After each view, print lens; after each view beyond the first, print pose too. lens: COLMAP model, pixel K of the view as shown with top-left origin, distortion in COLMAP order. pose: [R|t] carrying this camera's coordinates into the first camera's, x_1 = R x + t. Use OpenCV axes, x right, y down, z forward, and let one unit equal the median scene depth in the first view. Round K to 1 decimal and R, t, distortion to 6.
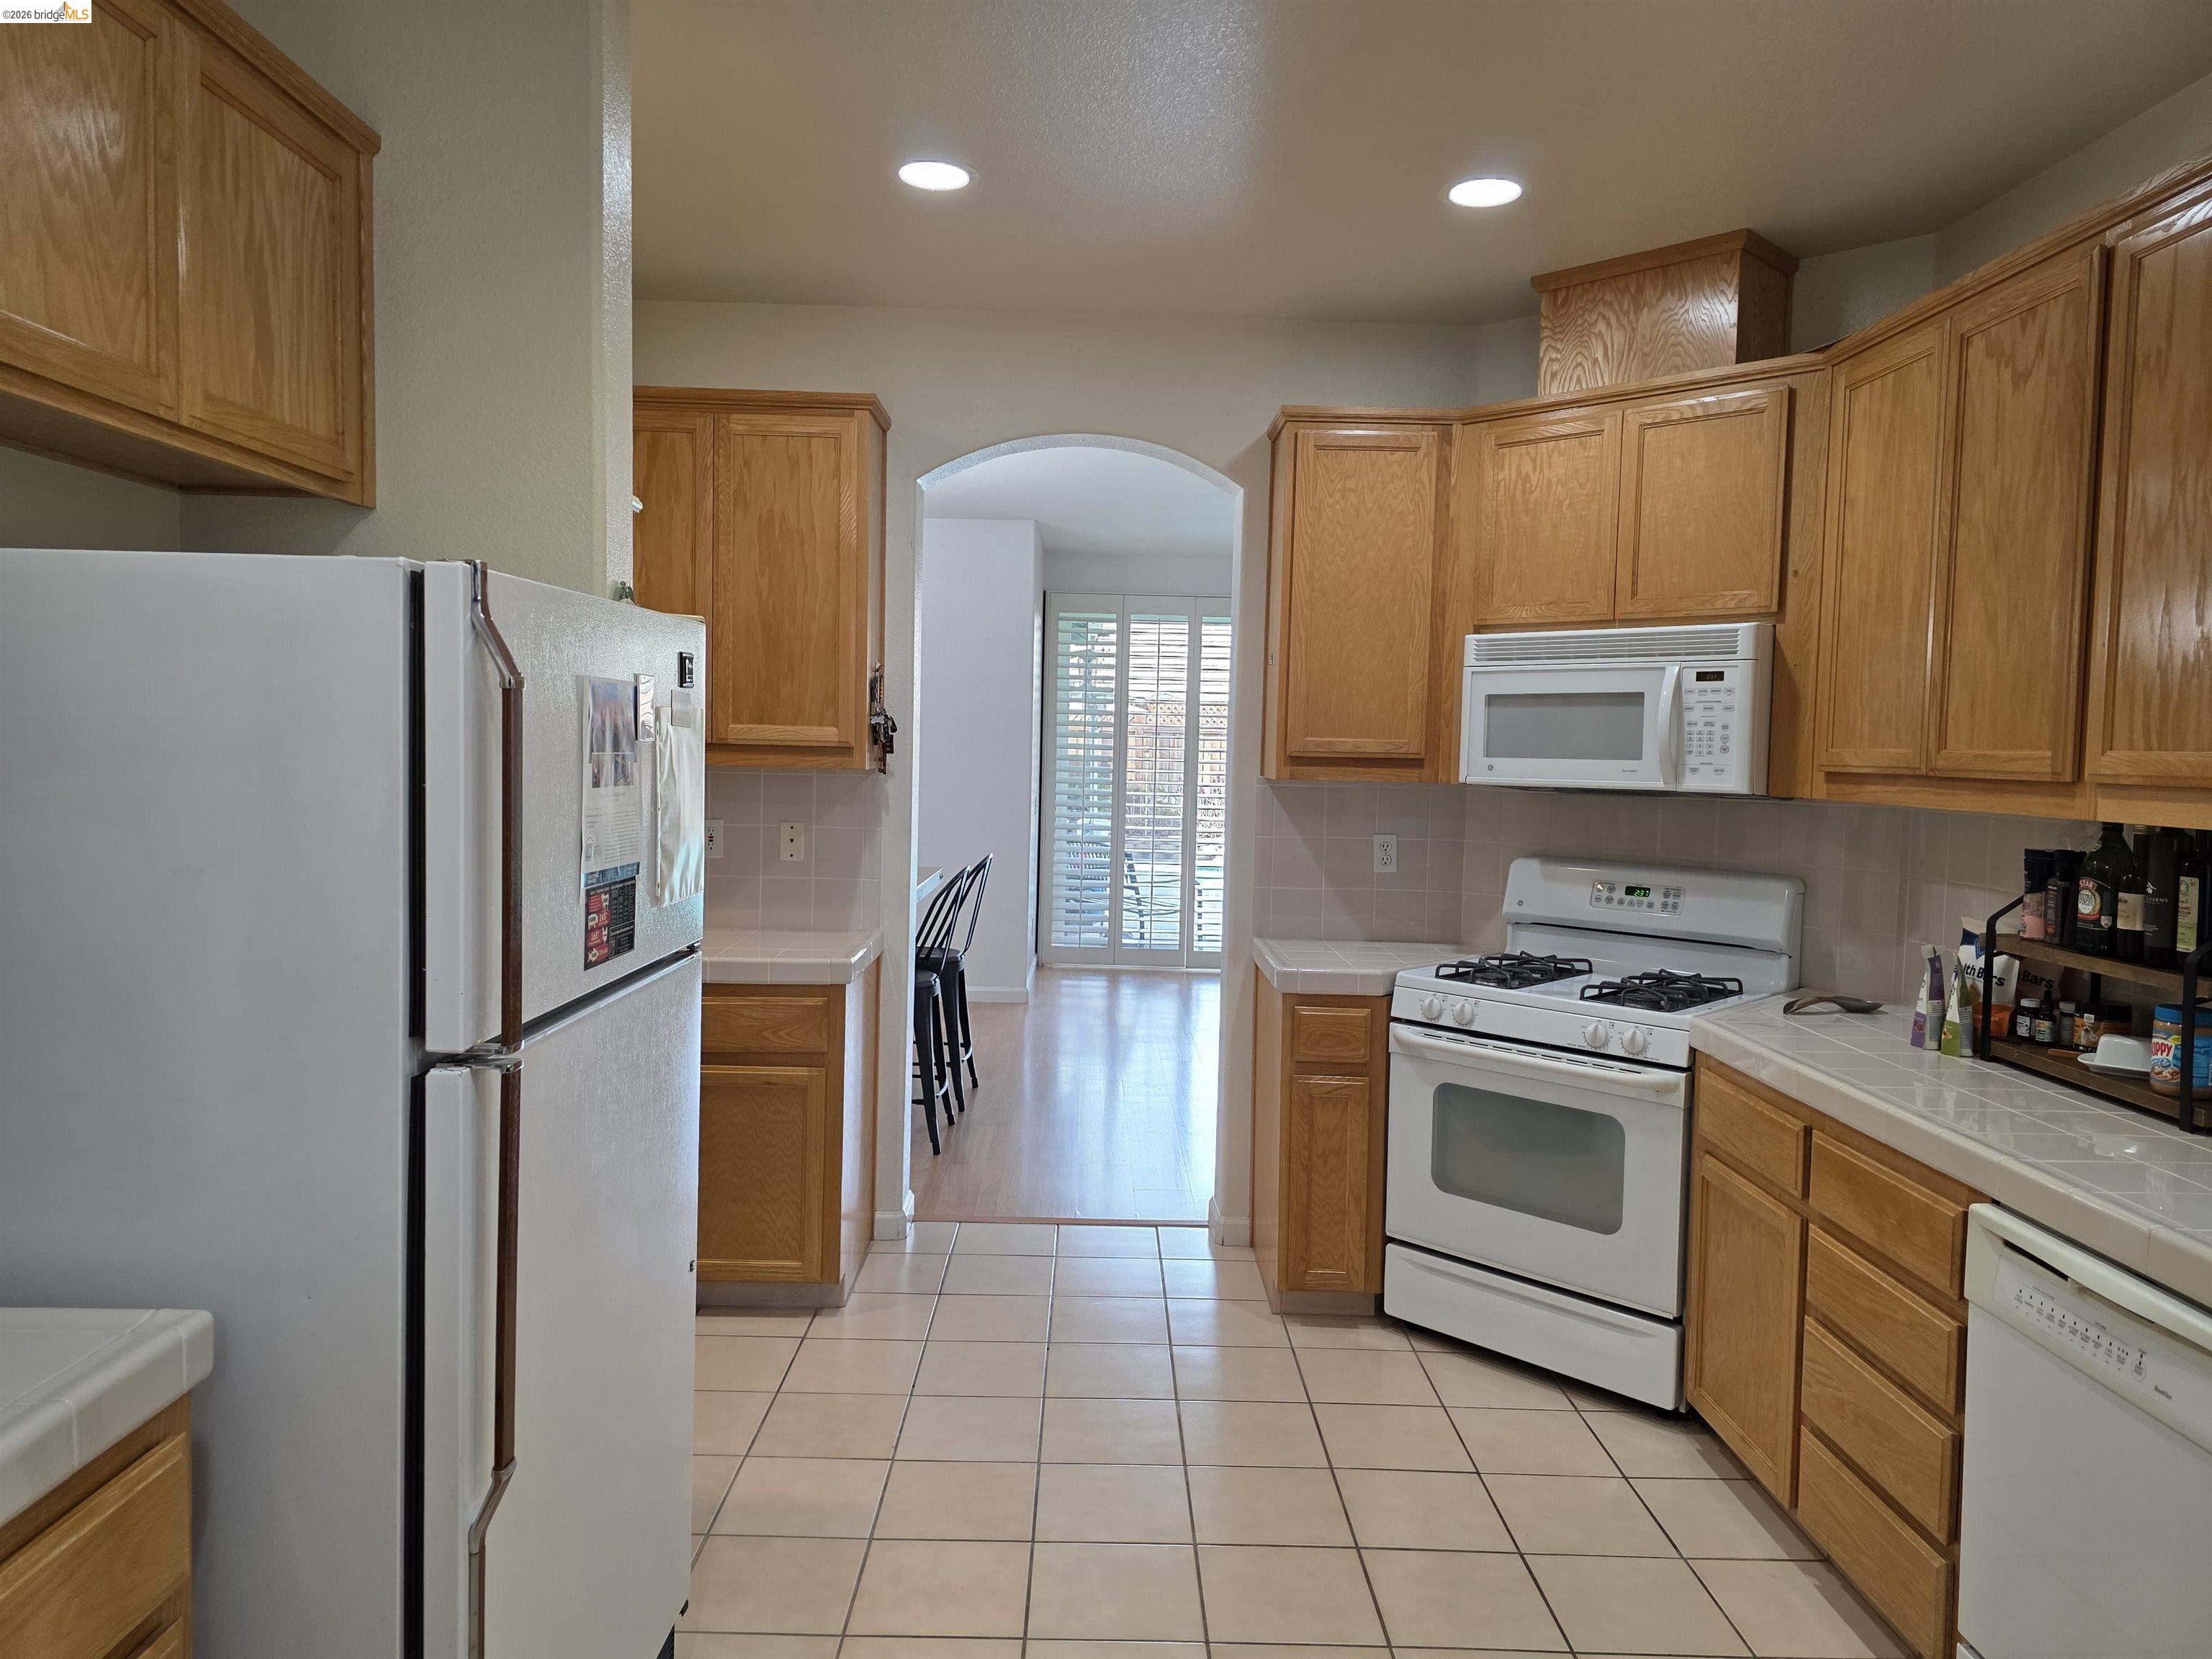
lens RADIAL K [[1491.3, 0, 1090.2], [0, 1491.3, 812.4], [0, 0, 1]] dist [0.039628, -0.001275]
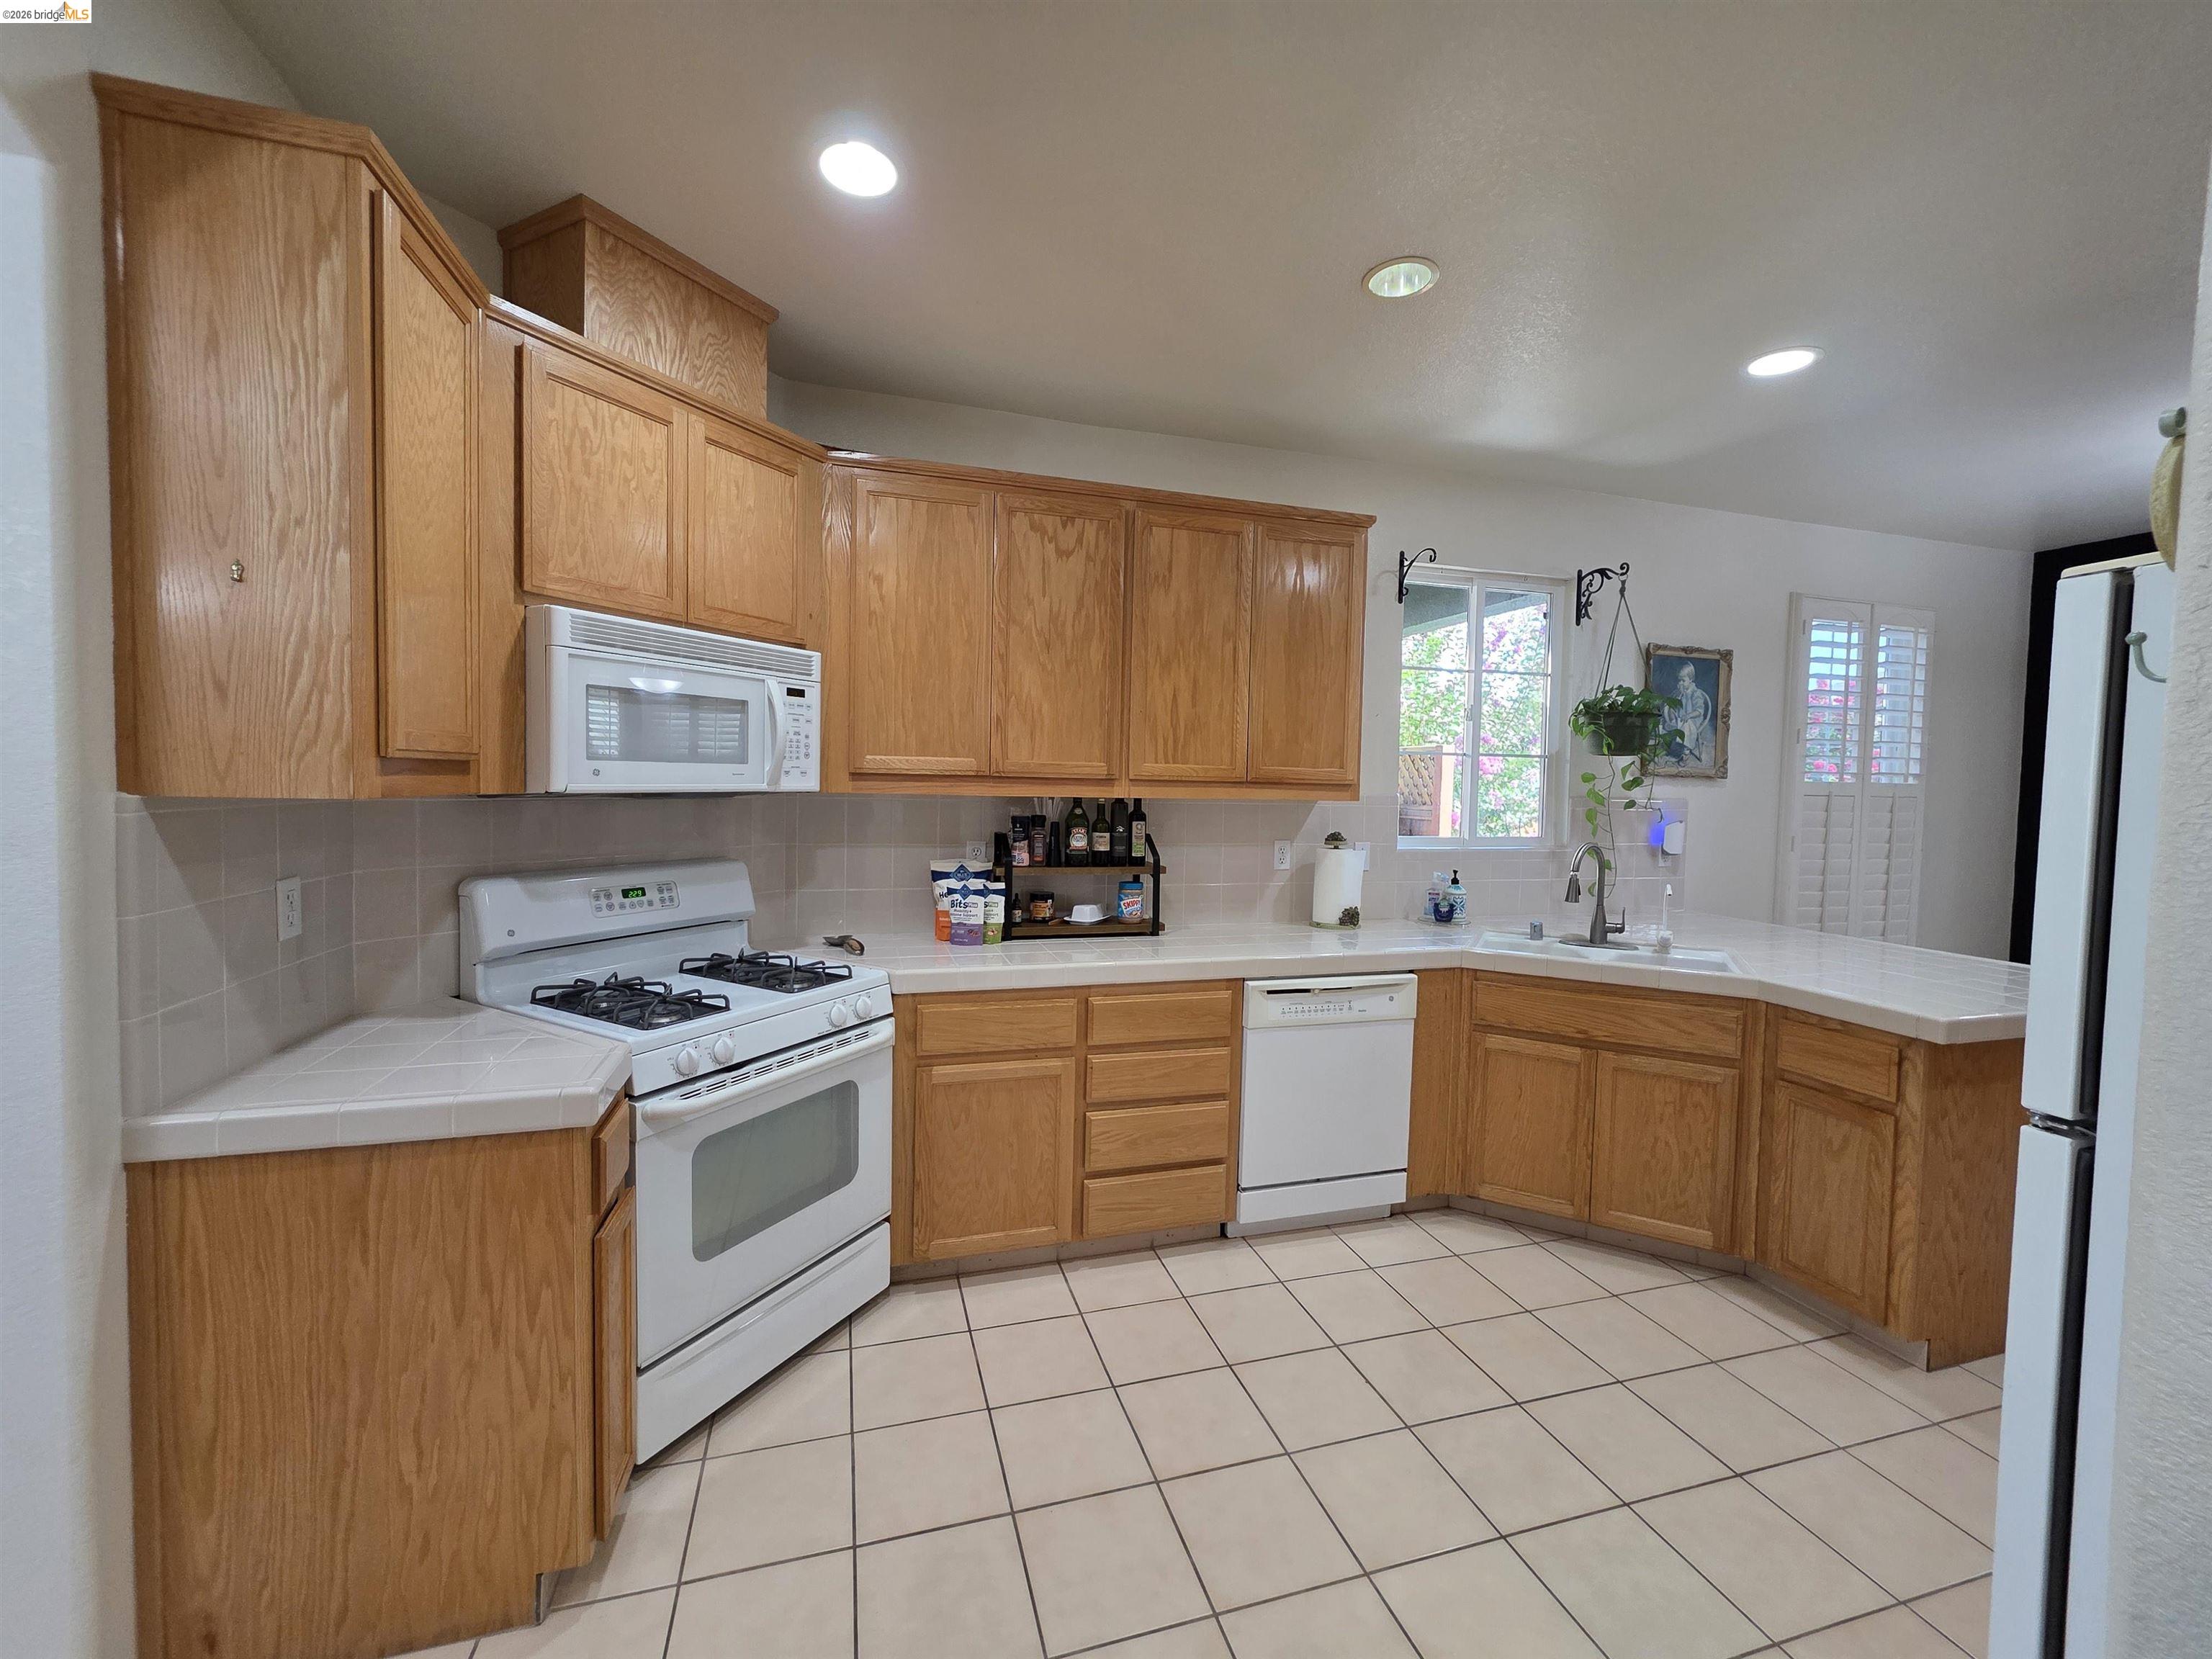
lens RADIAL K [[886.9, 0, 1101.7], [0, 886.9, 816.9], [0, 0, 1]] dist [-0.002069, 0.000871]
pose [[-0.281506, -0.070015, 0.957002, -0.292223], [0.017108, 0.996810, 0.077959, -0.039385], [-0.959407, 0.038319, -0.279410, 0.872025]]
